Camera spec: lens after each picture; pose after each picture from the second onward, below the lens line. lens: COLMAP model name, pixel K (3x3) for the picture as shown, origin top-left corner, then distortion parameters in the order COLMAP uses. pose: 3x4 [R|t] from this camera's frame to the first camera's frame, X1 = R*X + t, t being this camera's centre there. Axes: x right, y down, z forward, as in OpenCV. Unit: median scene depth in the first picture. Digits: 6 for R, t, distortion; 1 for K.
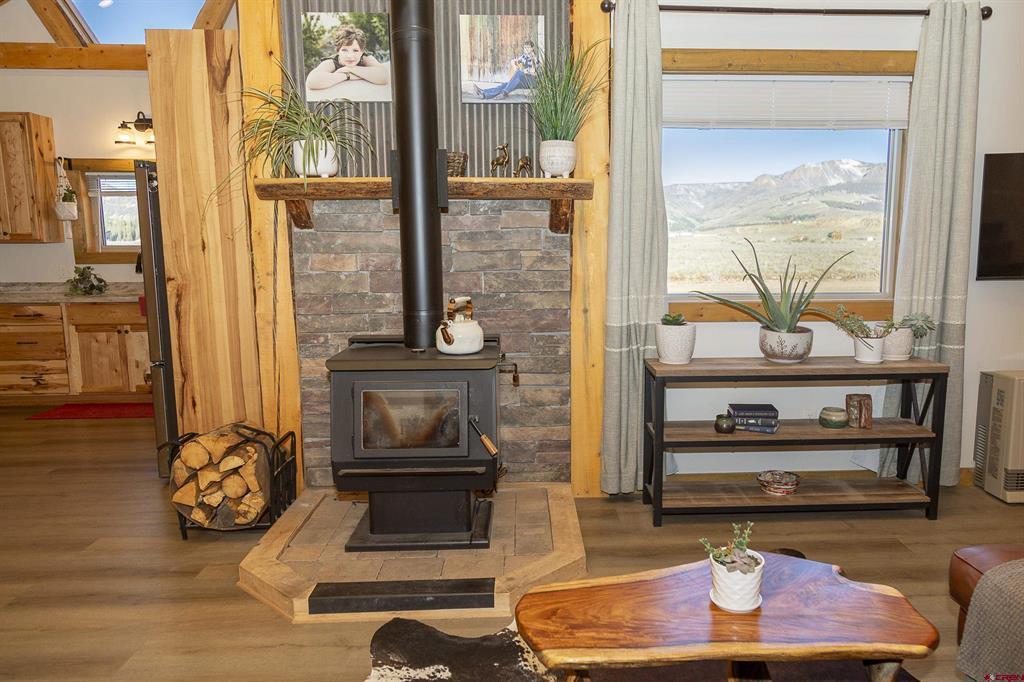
lens RADIAL K [[729.8, 0, 517.2], [0, 729.8, 343.5], [0, 0, 1]] dist [0.004972, 0.005281]
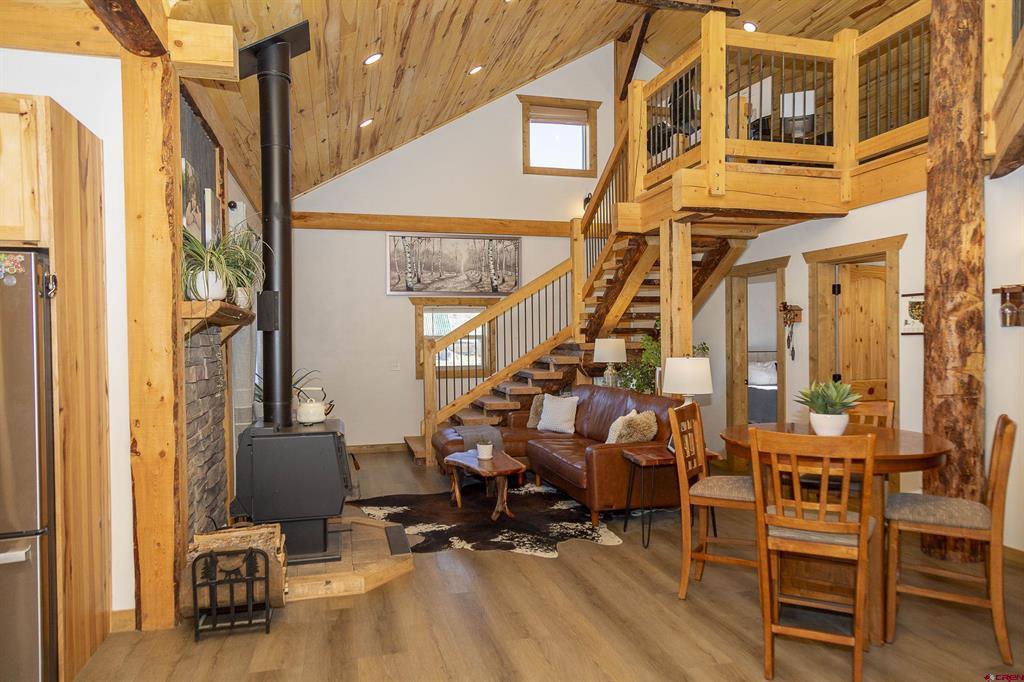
lens RADIAL K [[674.2, 0, 521.3], [0, 674.2, 341.6], [0, 0, 1]] dist [0.009260, 0.004750]
pose [[-0.205099, 0.003081, 0.978736, -1.304101], [0.152717, 0.987847, 0.028893, -0.107145], [-0.966753, 0.155396, -0.203077, 0.673123]]
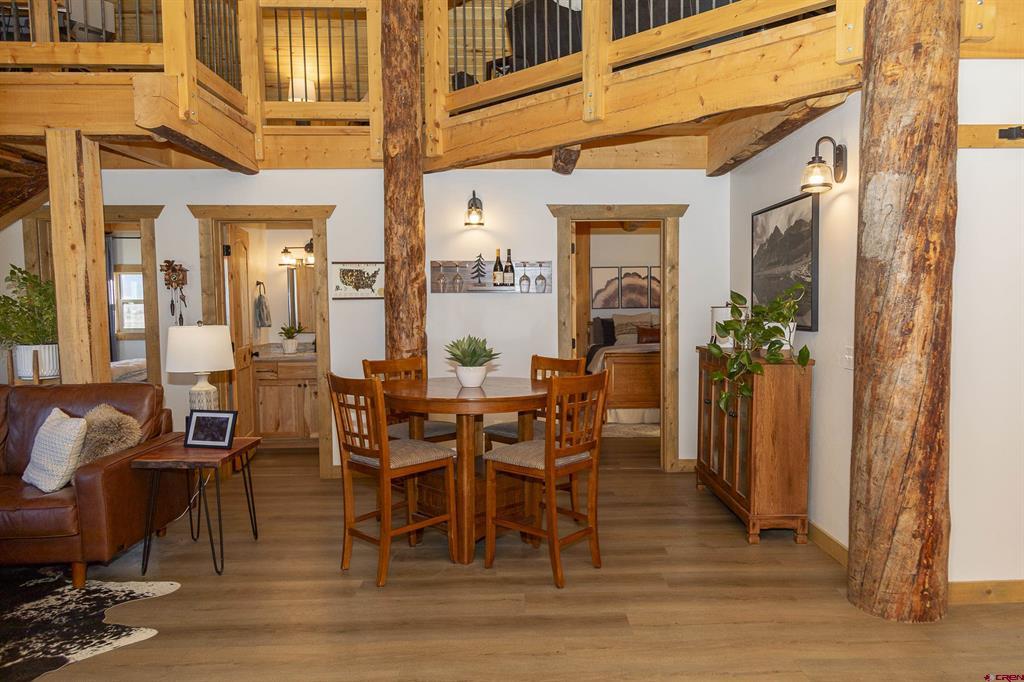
lens RADIAL K [[729.8, 0, 516.9], [0, 729.8, 344.3], [0, 0, 1]] dist [0.004972, 0.005281]
pose [[-0.999731, 0.011580, 0.020082, -0.607432], [0.015386, 0.979427, 0.201210, -0.175383], [-0.017339, 0.201465, -0.979342, 1.171525]]
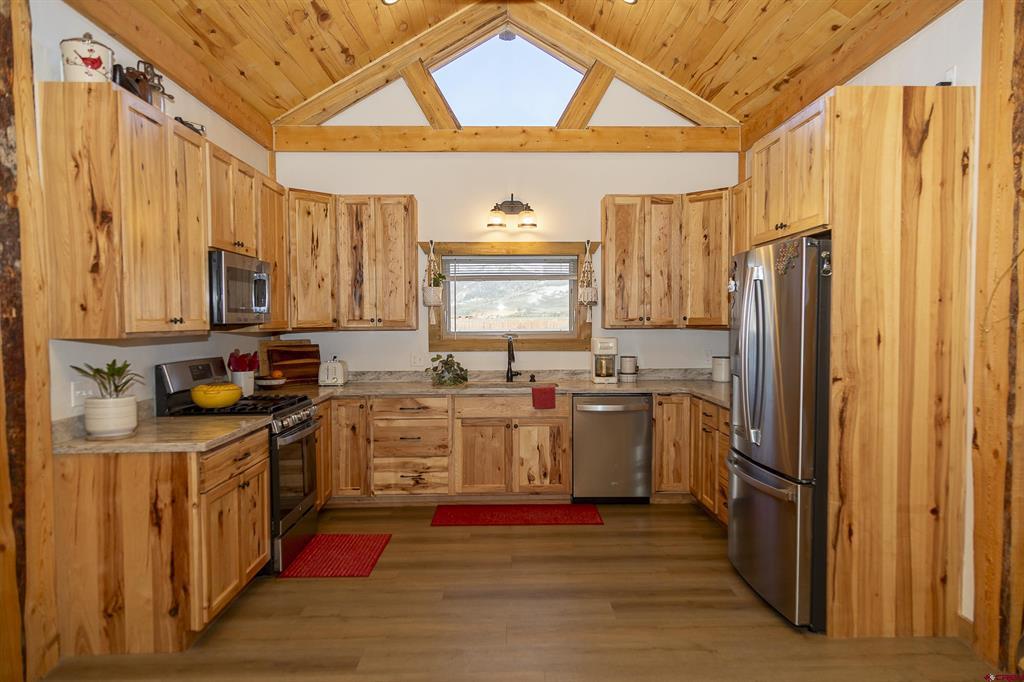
lens RADIAL K [[674.2, 0, 517.1], [0, 674.2, 346.2], [0, 0, 1]] dist [0.009260, 0.004750]
pose [[0.999822, 0.003859, -0.018486, -0.855078], [-0.005770, 0.994513, -0.104450, -0.045739], [0.017982, 0.104538, 0.994358, 0.244056]]
